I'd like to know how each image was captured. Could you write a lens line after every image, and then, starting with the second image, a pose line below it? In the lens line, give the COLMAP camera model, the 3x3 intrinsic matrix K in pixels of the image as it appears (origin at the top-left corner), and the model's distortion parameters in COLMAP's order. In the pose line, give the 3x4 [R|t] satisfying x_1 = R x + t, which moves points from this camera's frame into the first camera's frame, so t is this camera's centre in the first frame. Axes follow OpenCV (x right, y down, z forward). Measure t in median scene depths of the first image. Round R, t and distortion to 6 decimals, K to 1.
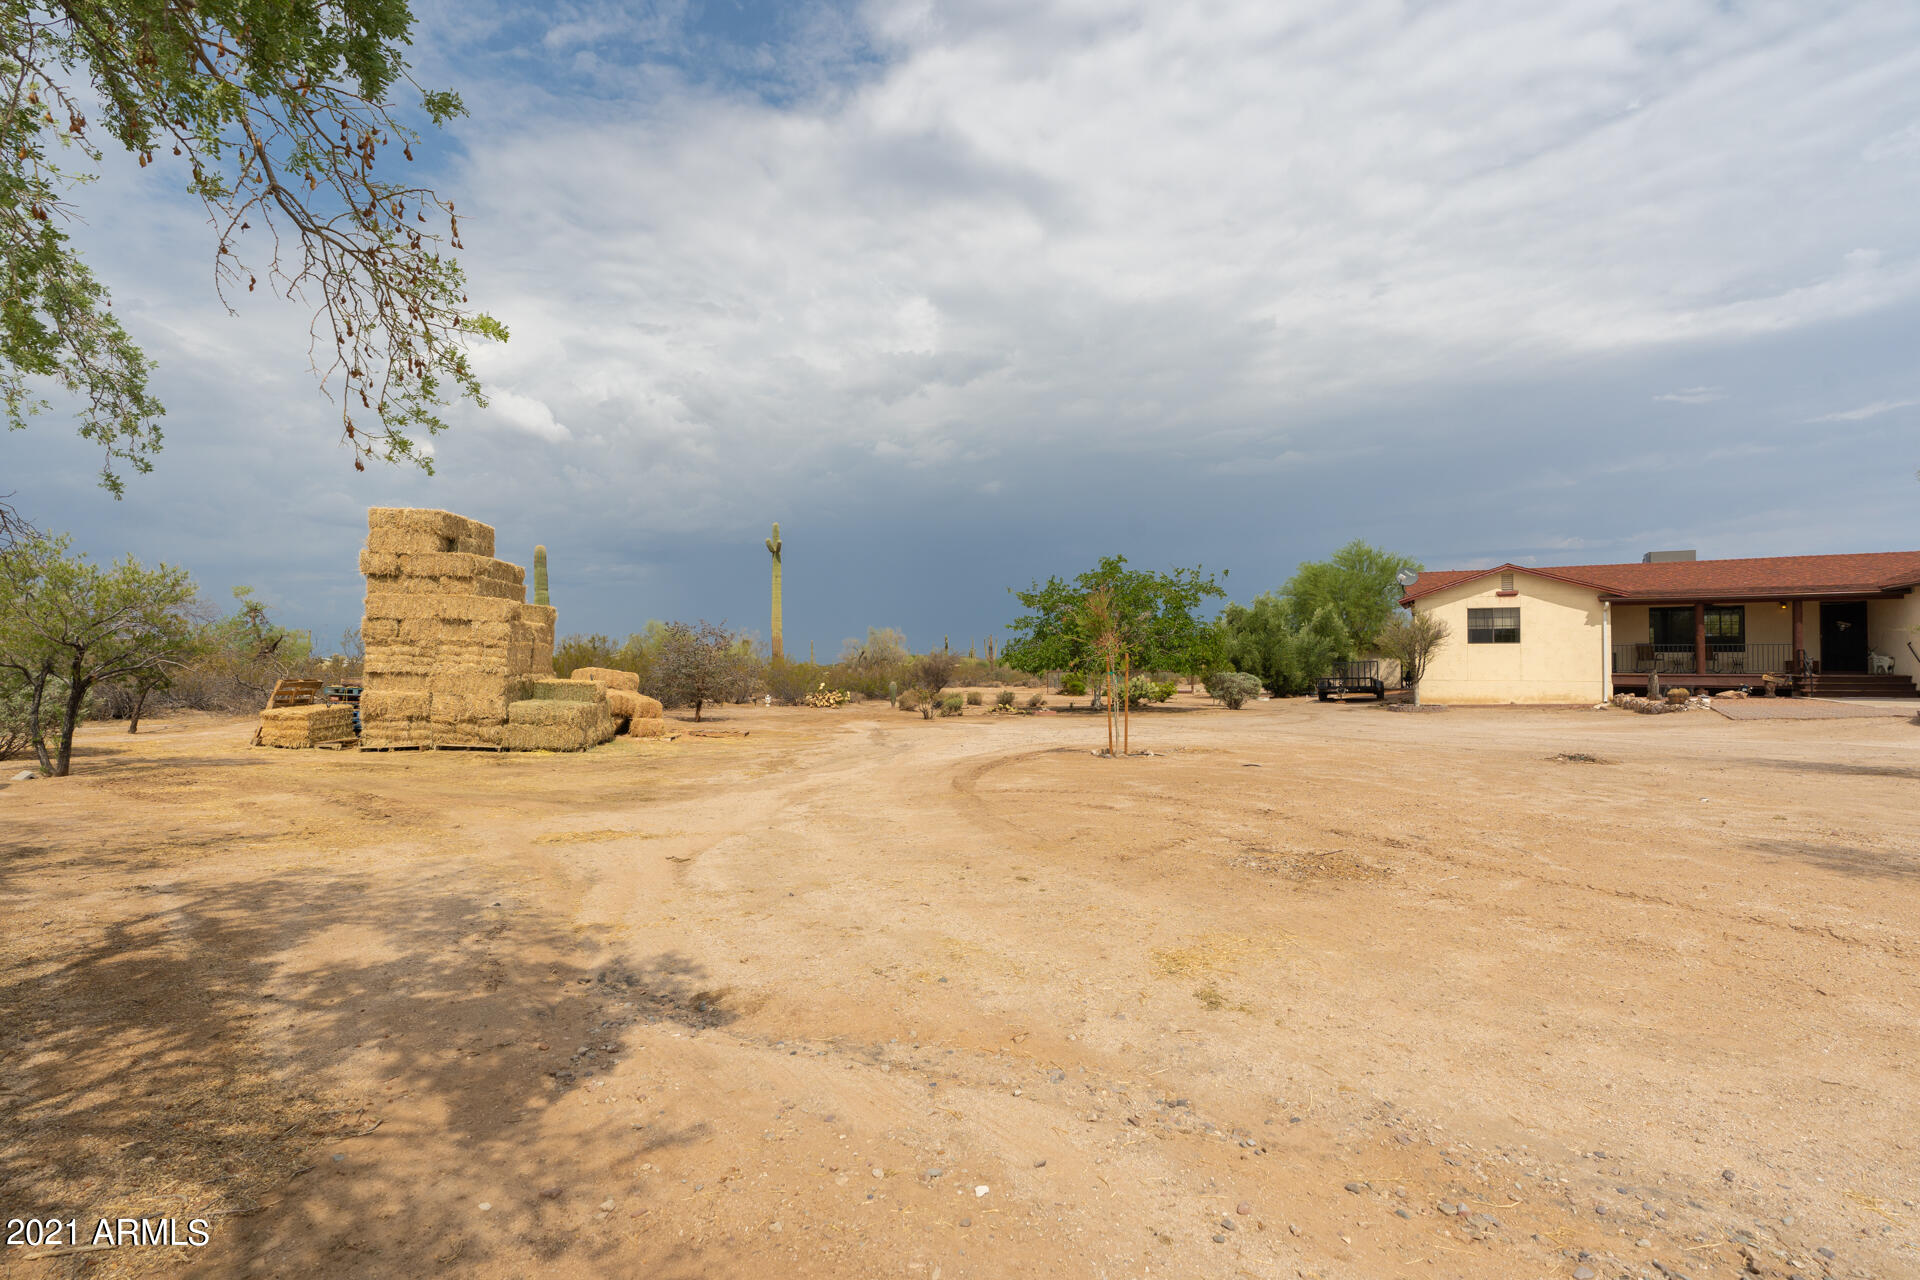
lens RADIAL K [[866.8, 0, 952.0], [0, 866.8, 646.9], [0, 0, 1]] dist [-0.010680, 0.004299]
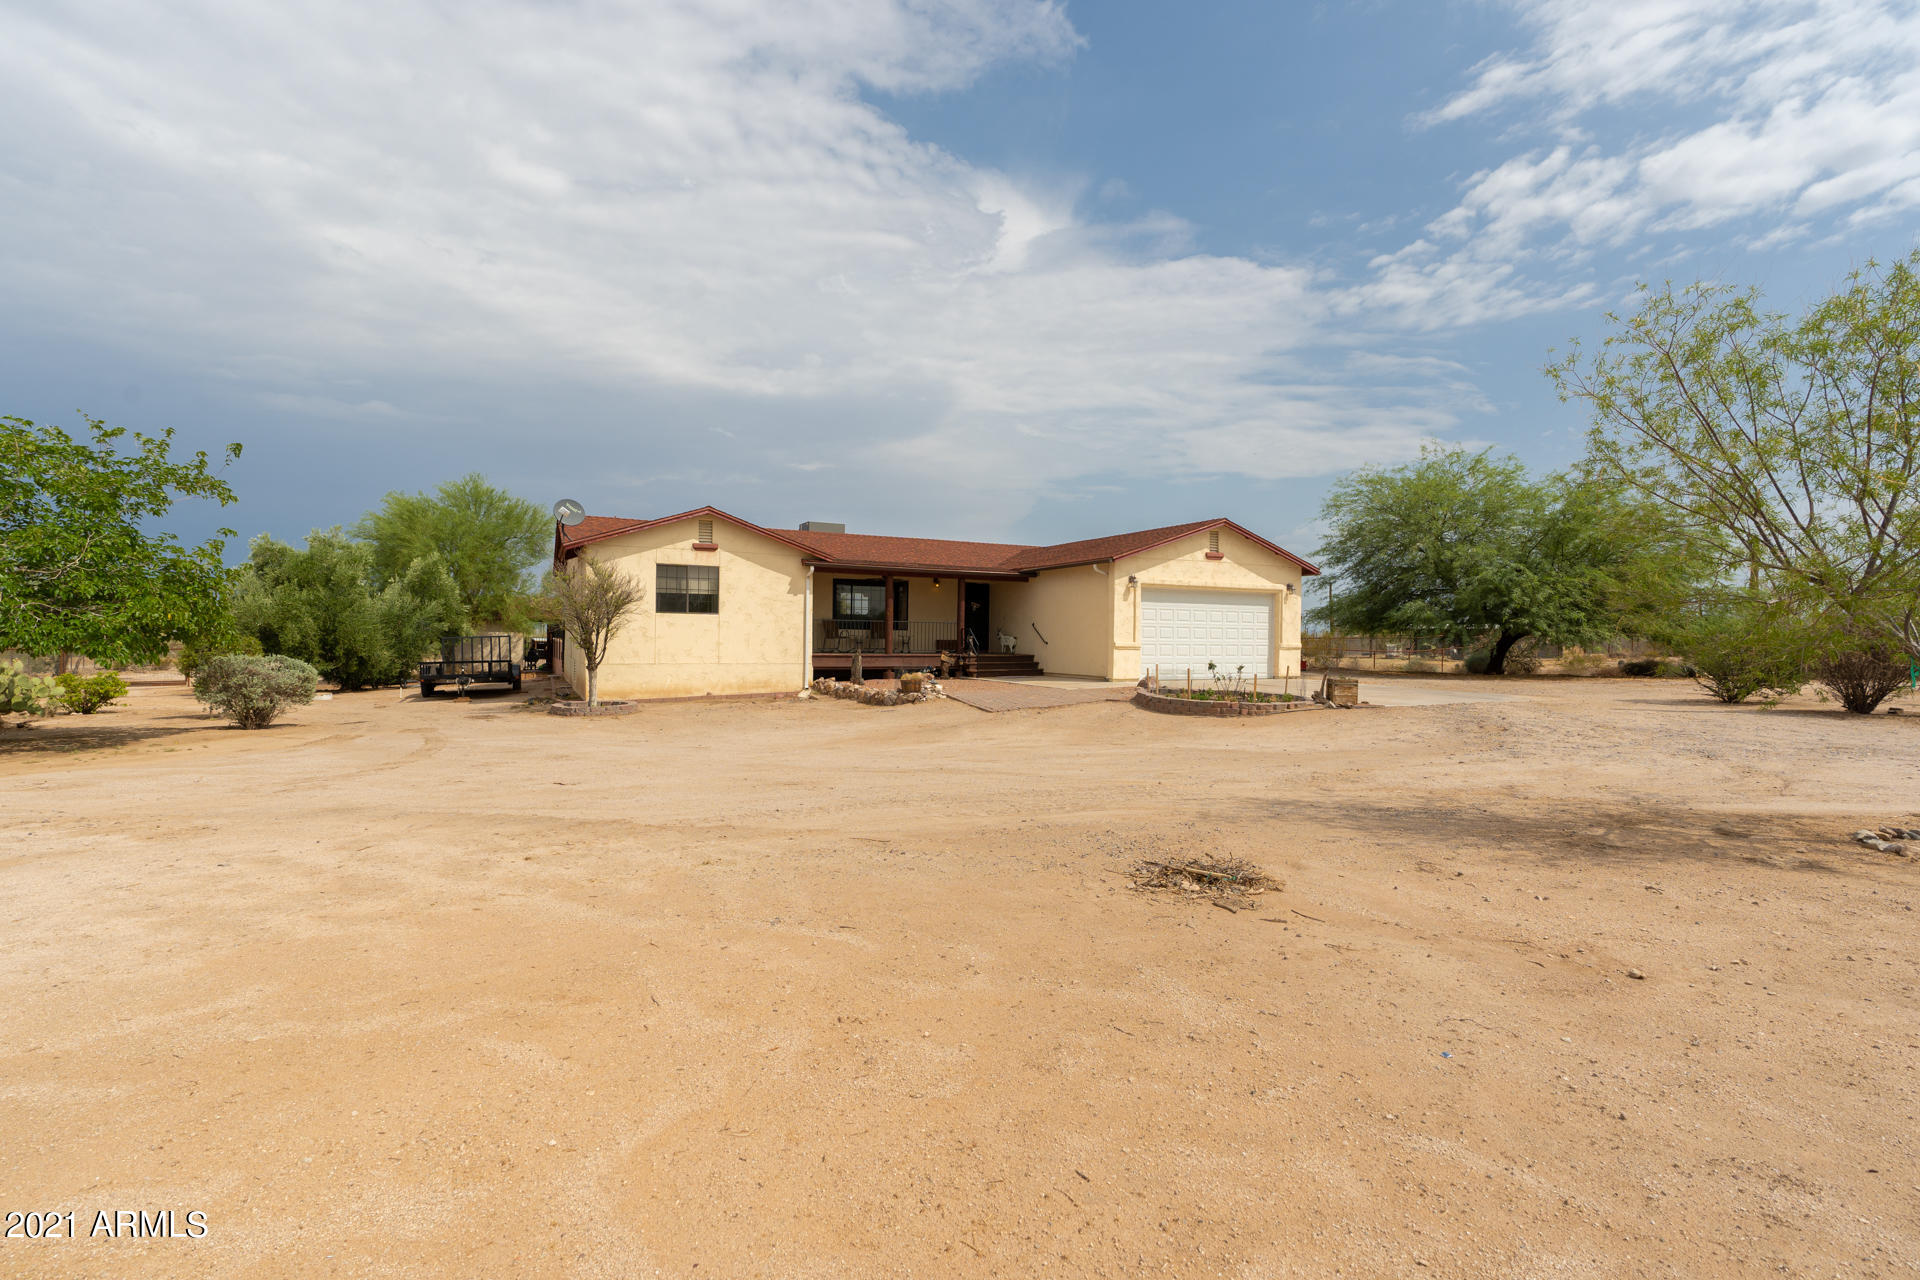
lens RADIAL K [[866.8, 0, 953.7], [0, 866.8, 637.7], [0, 0, 1]] dist [-0.010680, 0.004299]
pose [[0.559693, 0.009219, 0.828649, 0.142503], [-0.023717, 0.999707, 0.004898, 0.007635], [-0.828360, -0.022394, 0.559748, 0.396098]]
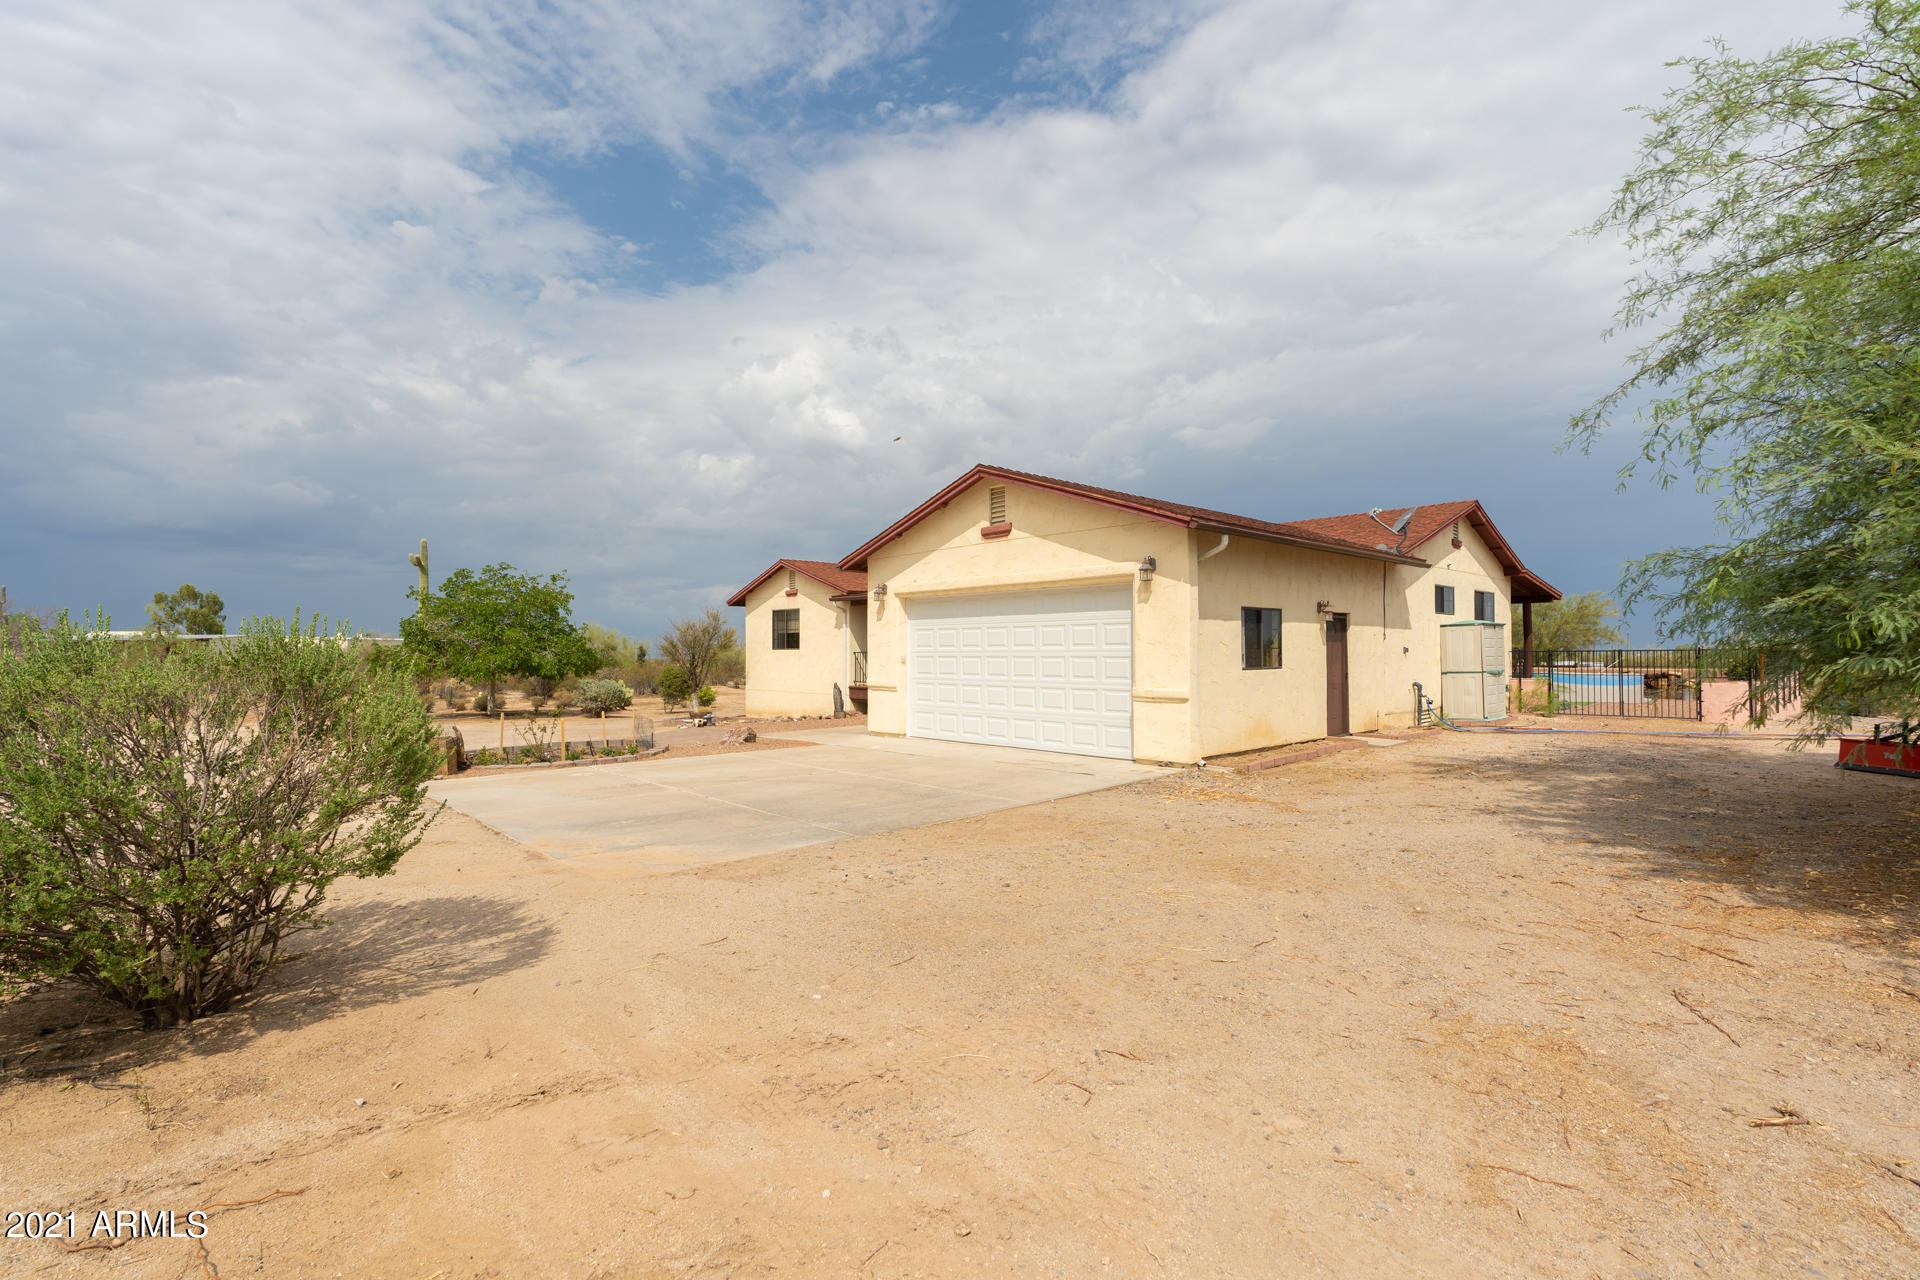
lens RADIAL K [[866.8, 0, 954.0], [0, 866.8, 639.6], [0, 0, 1]] dist [-0.010680, 0.004299]
pose [[0.955272, -0.004246, -0.295700, 1.042389], [0.003359, 0.999988, -0.003509, -0.010590], [0.295711, 0.002359, 0.955275, 0.204605]]
